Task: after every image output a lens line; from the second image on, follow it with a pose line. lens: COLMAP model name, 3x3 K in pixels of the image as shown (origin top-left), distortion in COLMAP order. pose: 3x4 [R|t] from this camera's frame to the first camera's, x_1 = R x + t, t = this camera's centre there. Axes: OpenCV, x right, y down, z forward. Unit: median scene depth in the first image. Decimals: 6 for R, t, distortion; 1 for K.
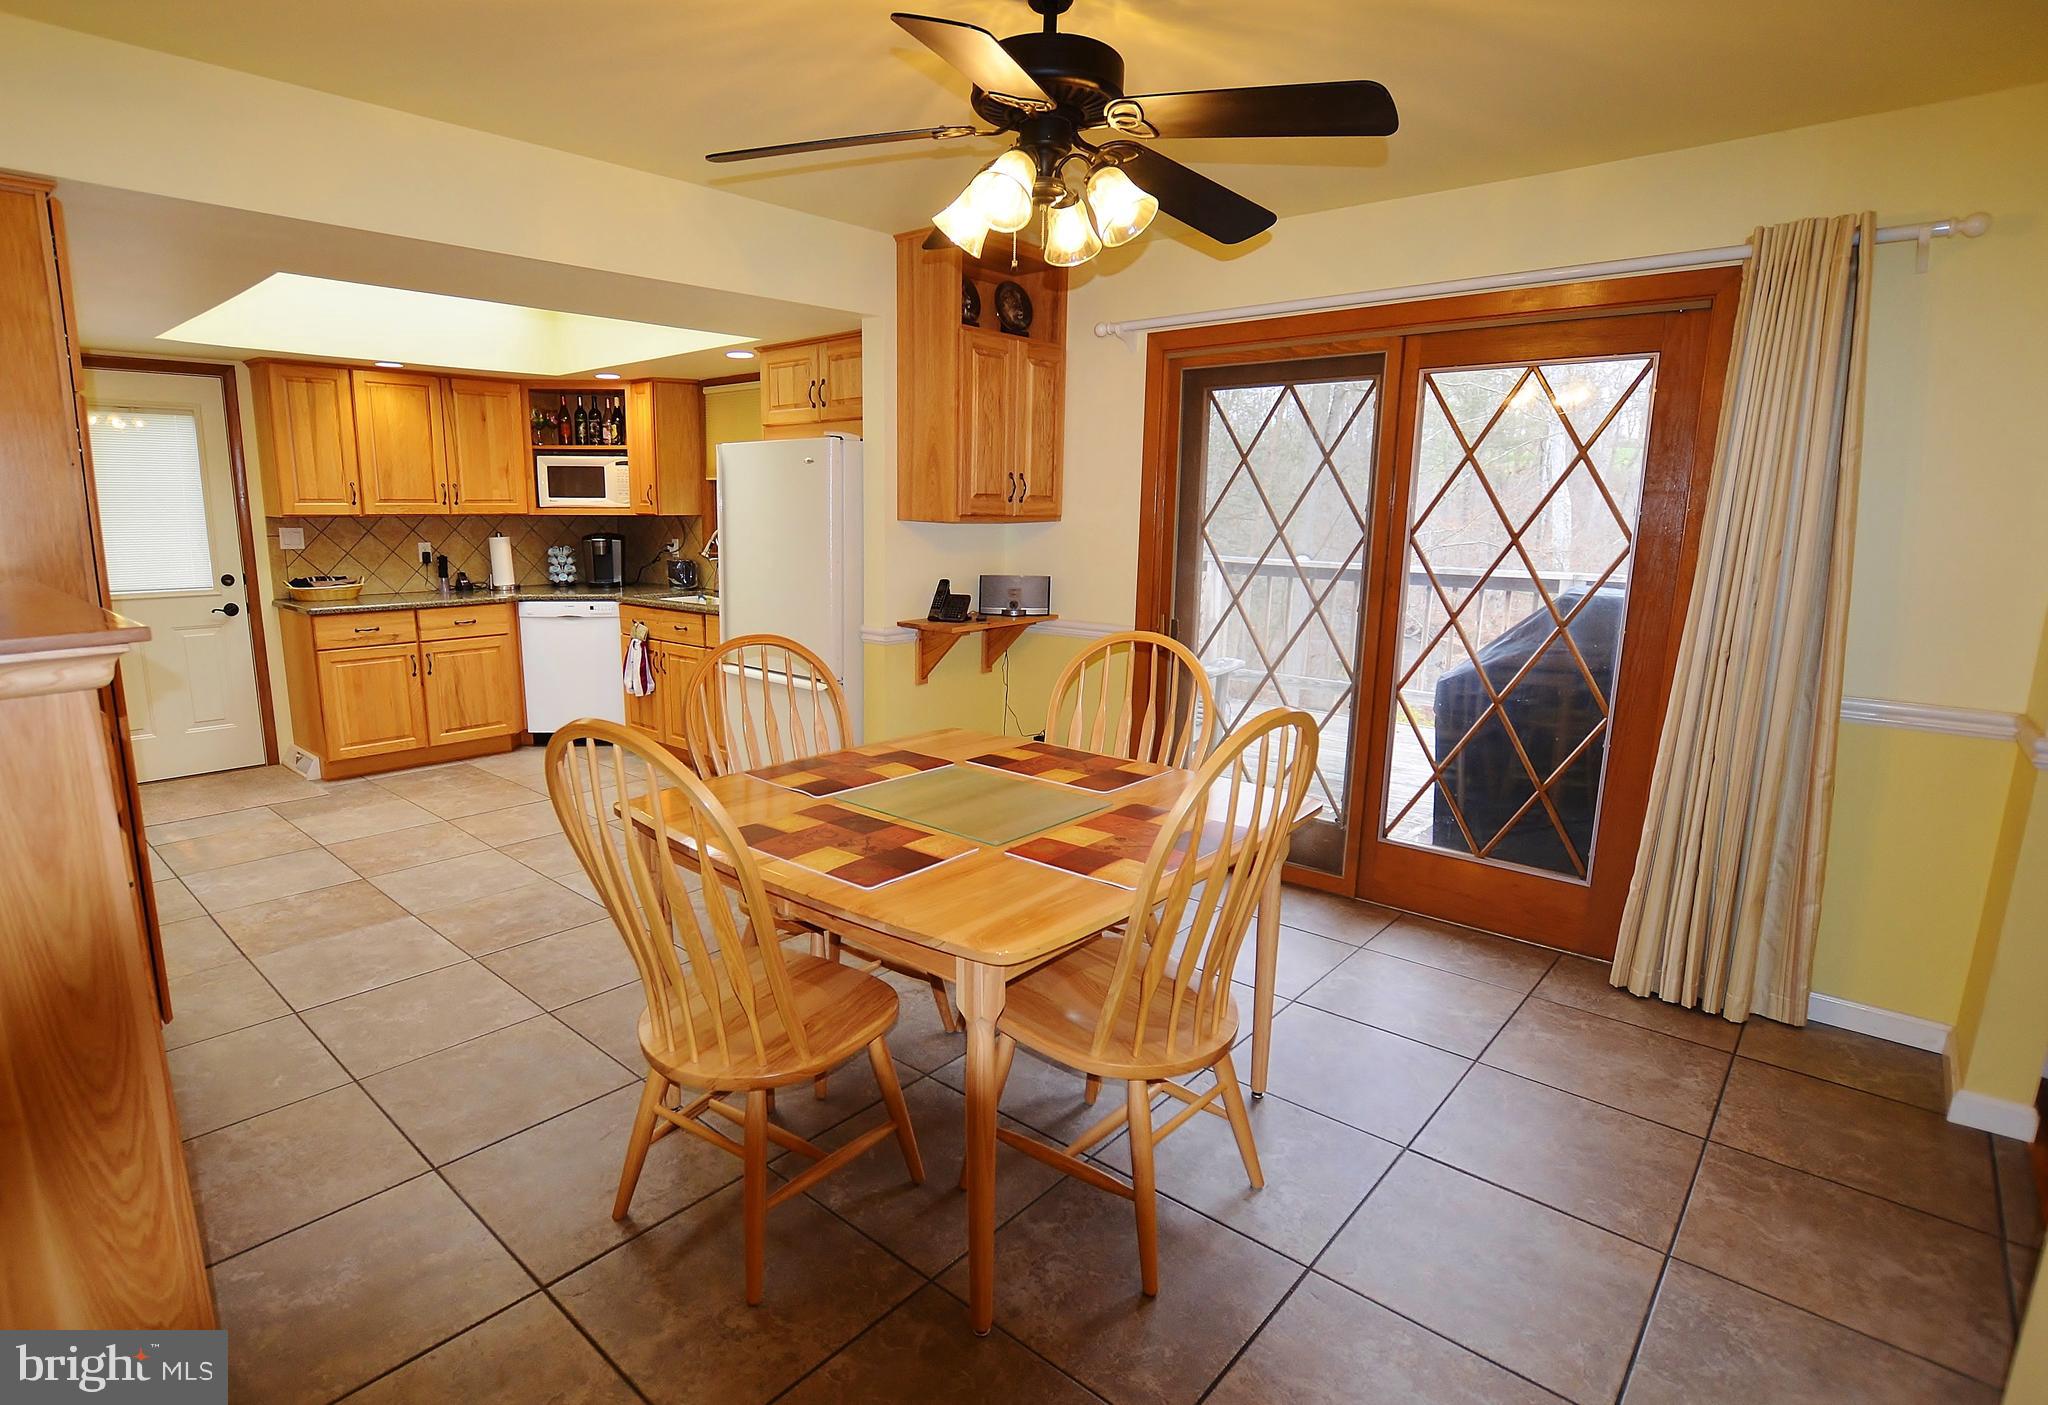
lens RADIAL K [[1028.7, 0, 945.2], [0, 1028.7, 709.7], [0, 0, 1]] dist [-0.021099, -0.000183]
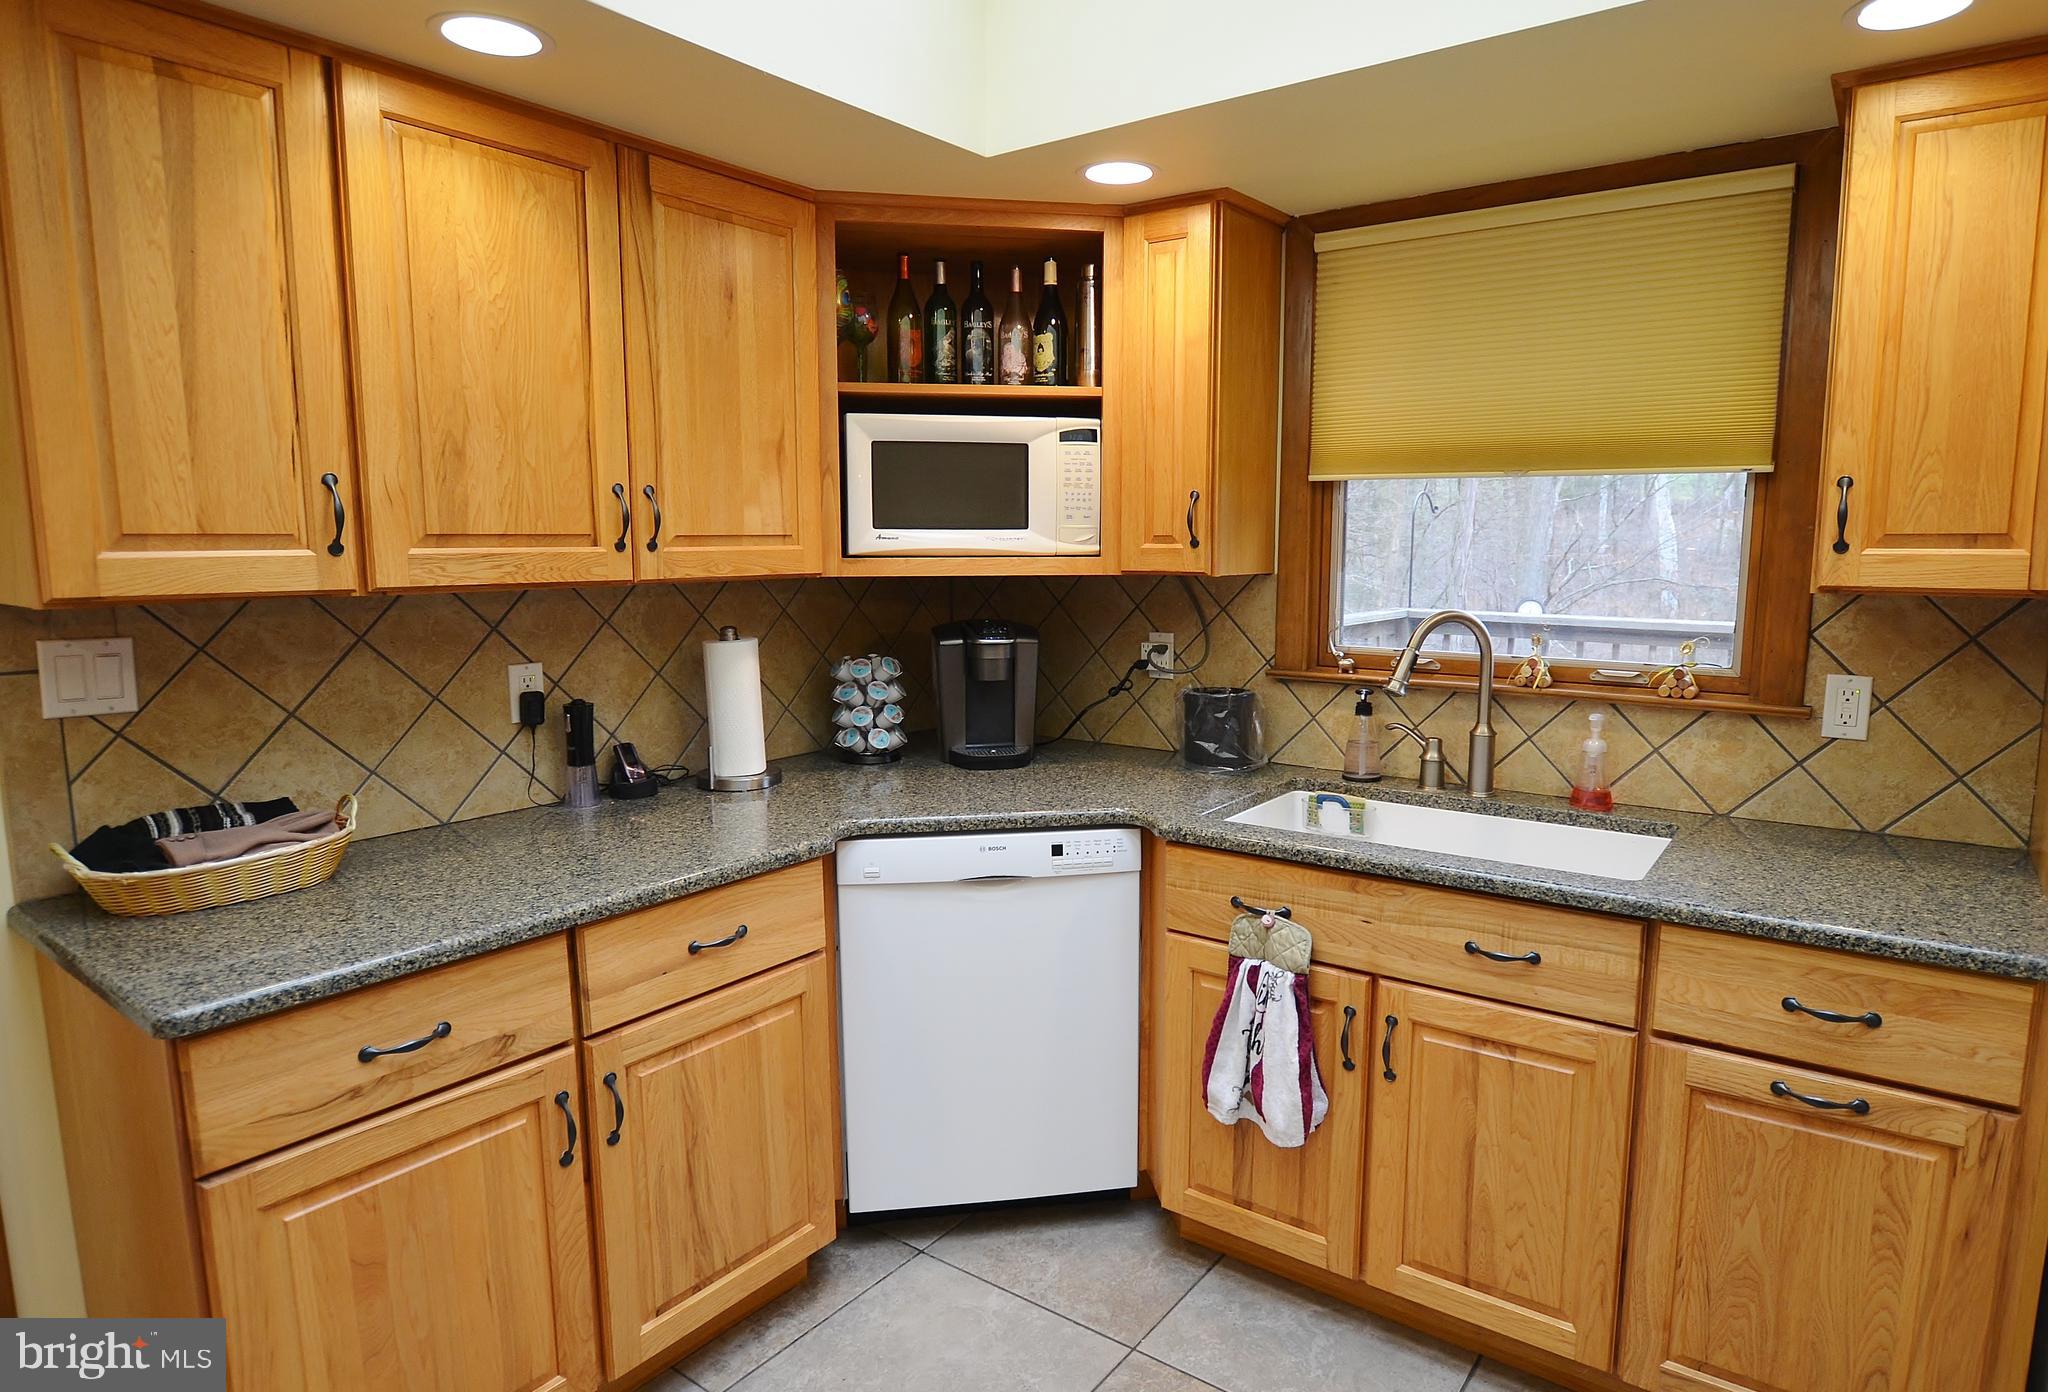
lens RADIAL K [[1170.8, 0, 1060.1], [0, 1170.8, 705.6], [0, 0, 1]] dist [-0.021648, 0.001174]
pose [[0.991951, -0.024899, 0.124148, -0.403375], [0.031754, 0.998060, -0.053552, -0.130318], [-0.122574, 0.057063, 0.990818, 0.634264]]
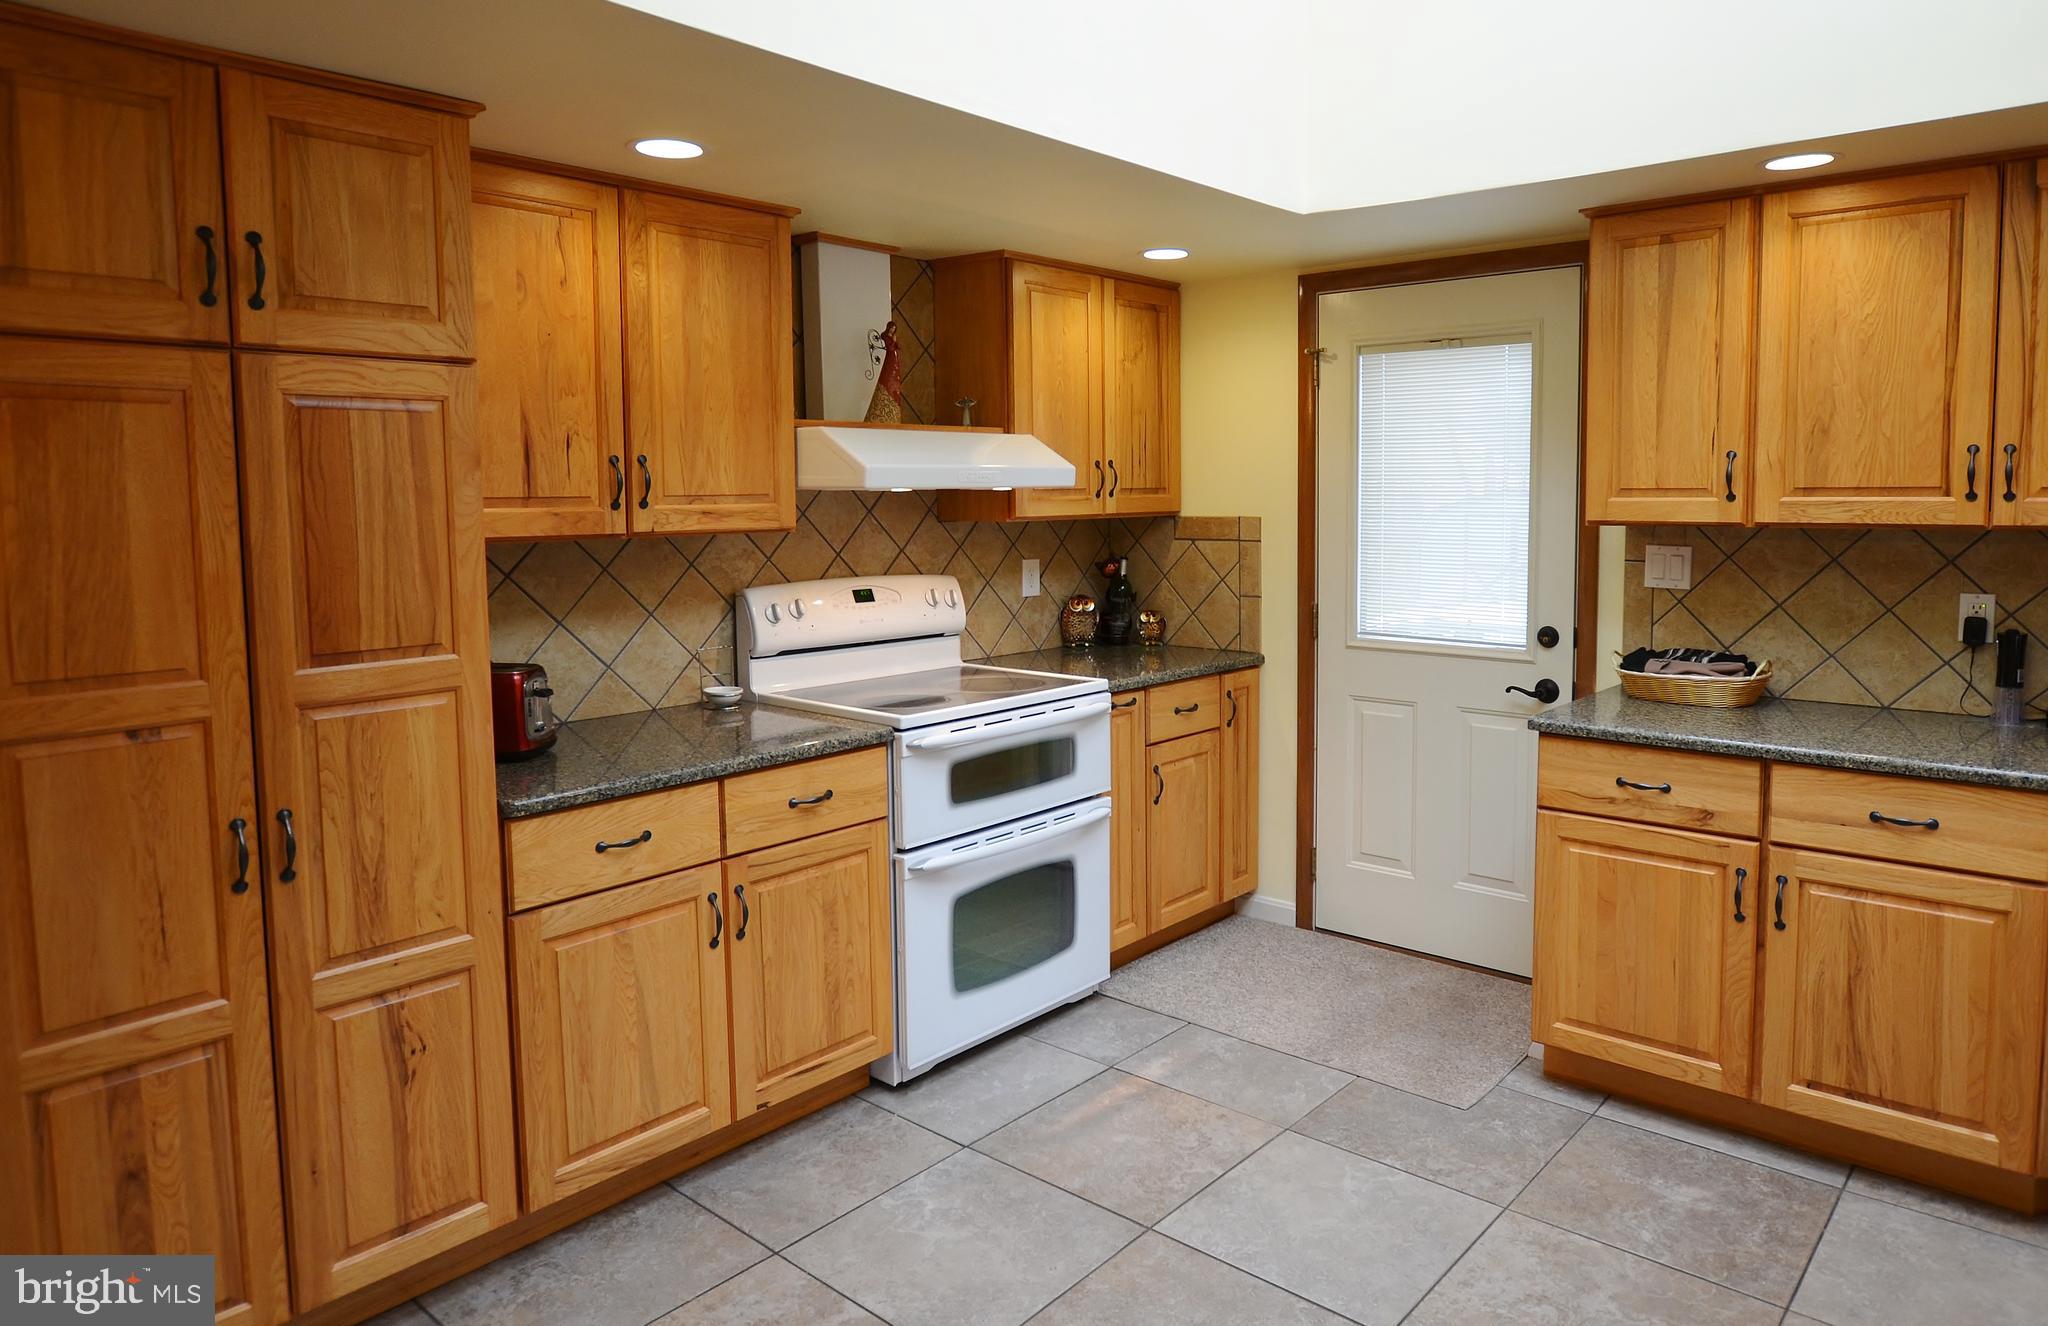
lens RADIAL K [[1293.3, 0, 1087.7], [0, 1293.3, 593.7], [0, 0, 1]] dist [-0.001791, -0.000858]
pose [[0.056036, 0.073243, -0.995739, -0.033978], [-0.186493, 0.980521, 0.061628, -0.136475], [0.980857, 0.182245, 0.068604, 0.659437]]
